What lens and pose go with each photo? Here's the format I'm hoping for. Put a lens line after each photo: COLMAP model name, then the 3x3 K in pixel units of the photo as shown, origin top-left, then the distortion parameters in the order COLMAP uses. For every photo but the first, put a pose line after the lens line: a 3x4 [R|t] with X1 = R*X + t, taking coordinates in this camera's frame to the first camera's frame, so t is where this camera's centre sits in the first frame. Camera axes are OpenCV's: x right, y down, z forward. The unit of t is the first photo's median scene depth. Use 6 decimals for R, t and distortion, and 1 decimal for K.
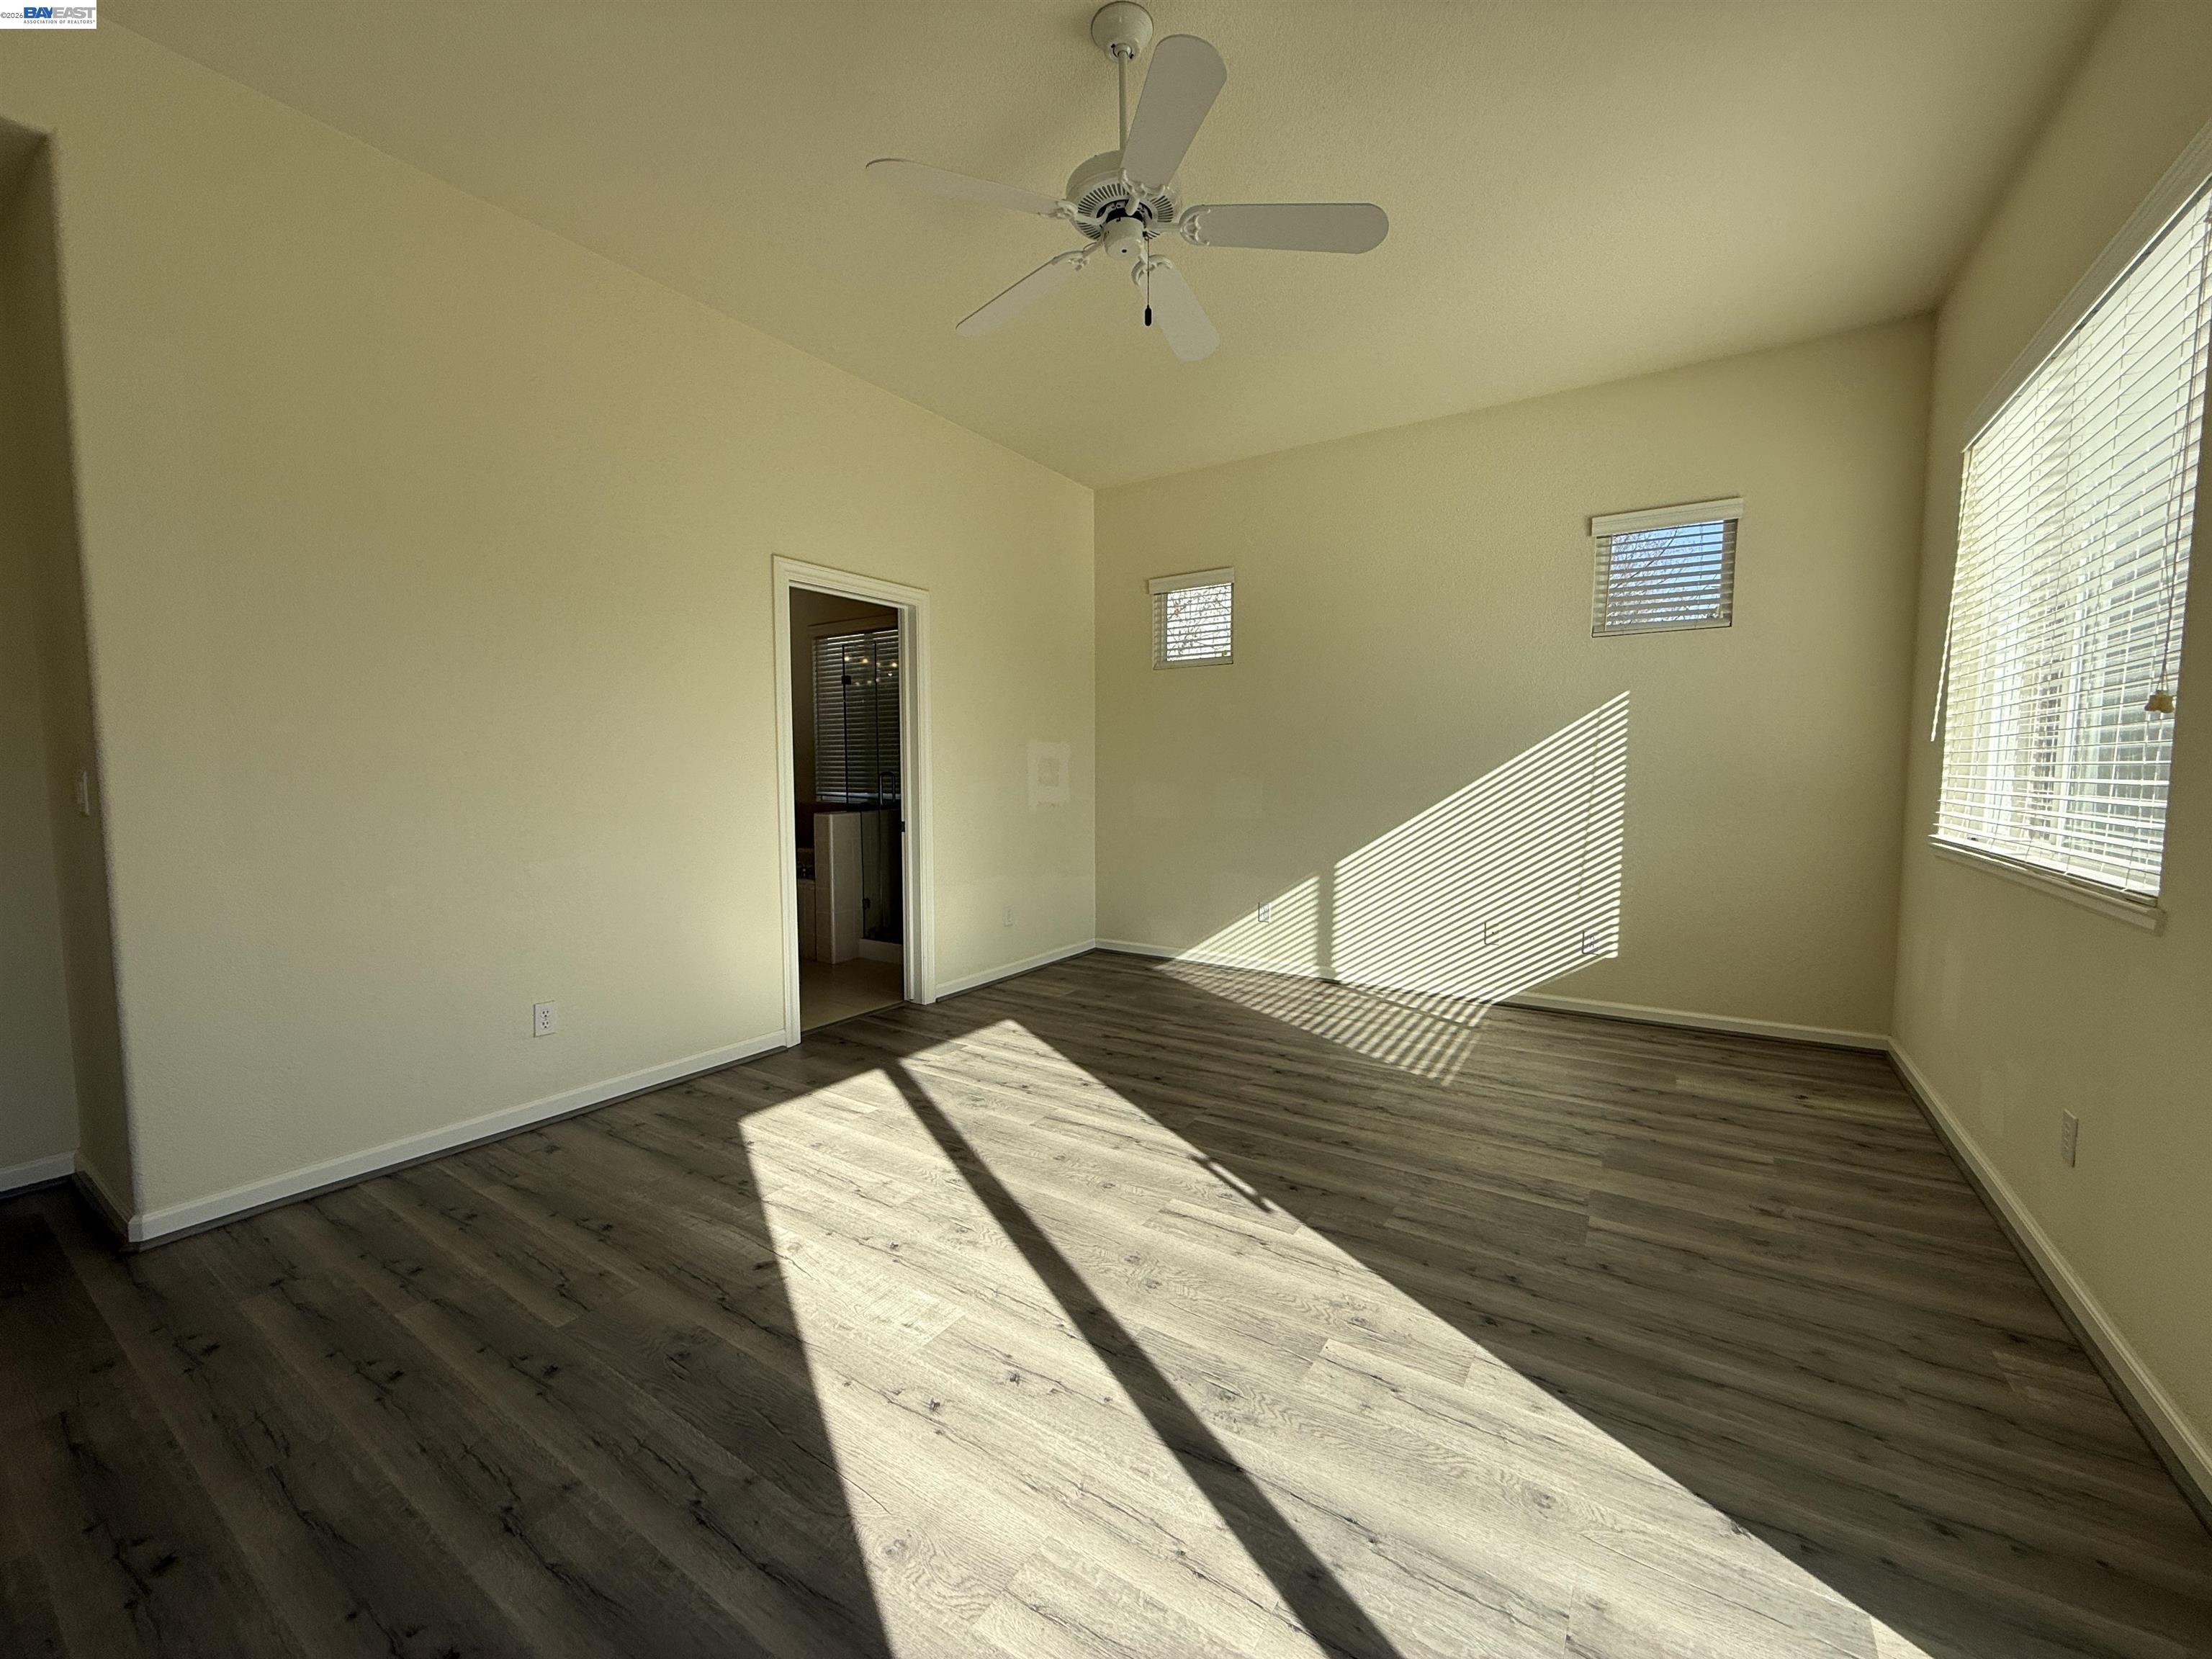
lens RADIAL K [[875.3, 0, 1110.0], [0, 875.3, 832.6], [0, 0, 1]] dist [-0.000554, -0.000047]
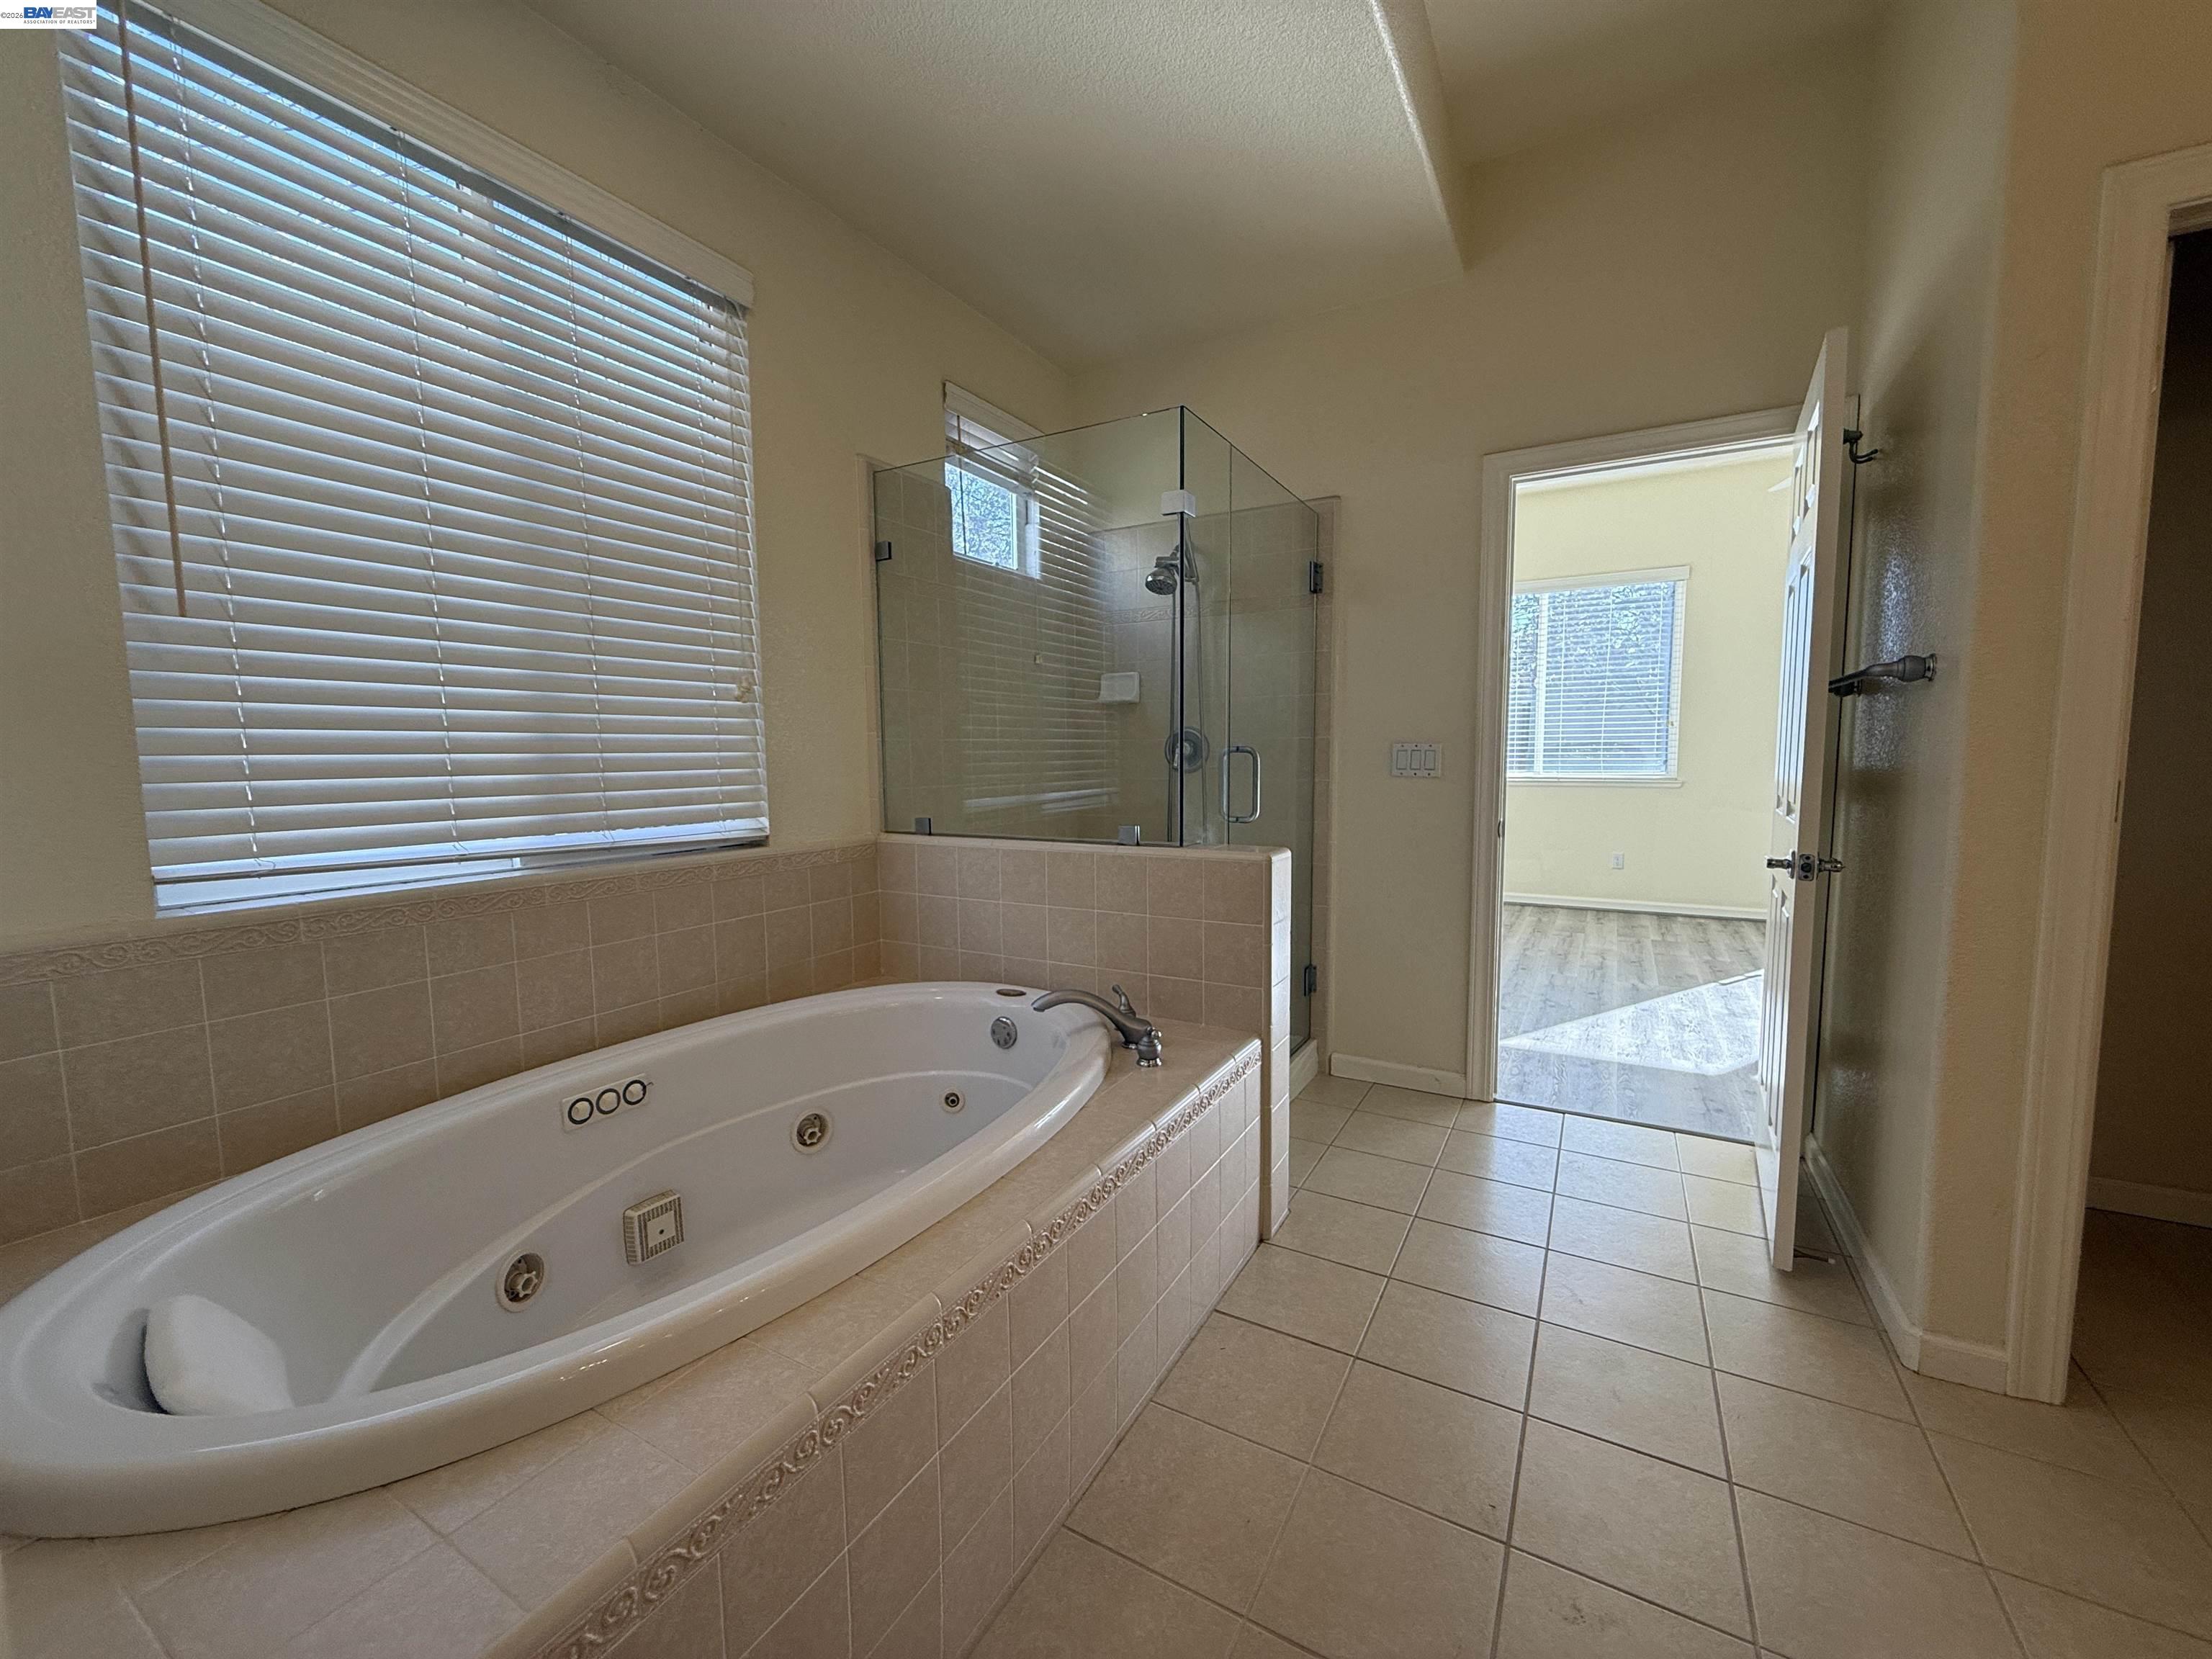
lens RADIAL K [[875.3, 0, 1106.9], [0, 875.3, 829.1], [0, 0, 1]] dist [-0.000554, -0.000047]
pose [[-0.057492, -0.084115, 0.994796, -1.000859], [0.080783, 0.992785, 0.088614, -0.093999], [-0.995072, 0.085458, -0.050282, 1.572751]]
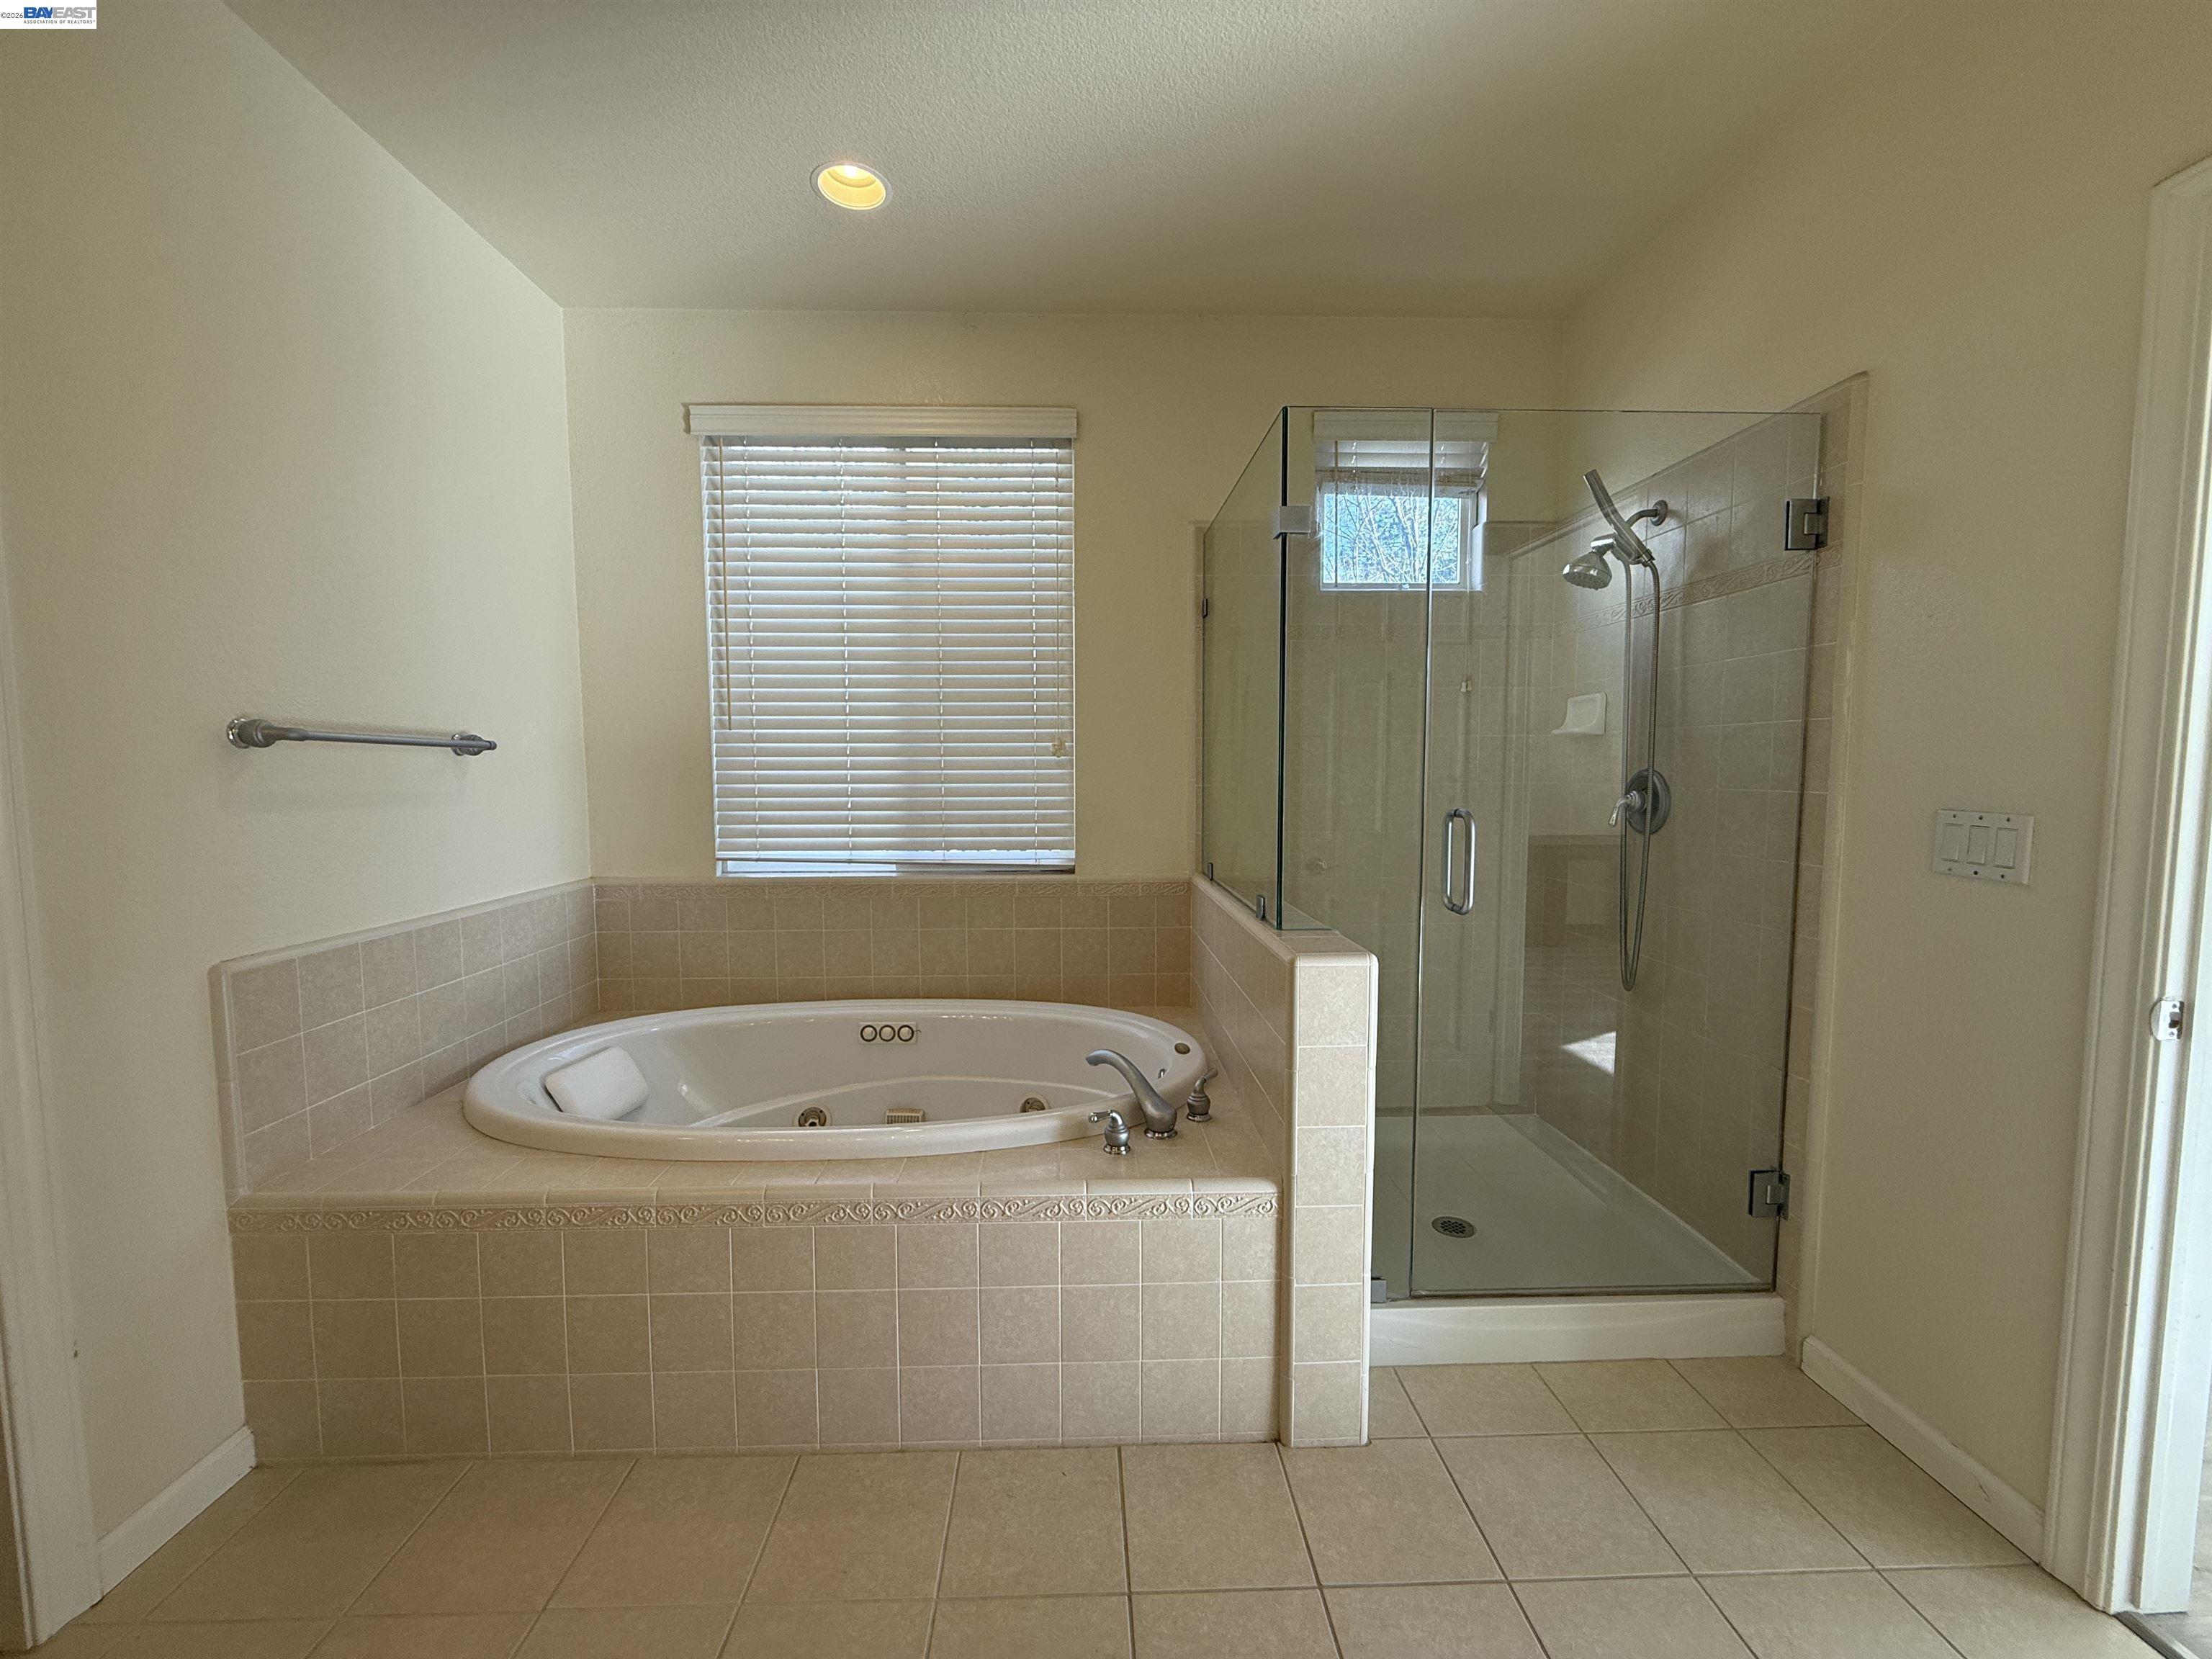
lens RADIAL K [[875.3, 0, 1099.8], [0, 875.3, 831.1], [0, 0, 1]] dist [-0.000554, -0.000047]
pose [[0.816051, -0.043173, 0.576365, -0.698780], [0.042755, 0.998983, 0.014296, -0.092664], [-0.576396, 0.012976, 0.817067, 0.981366]]
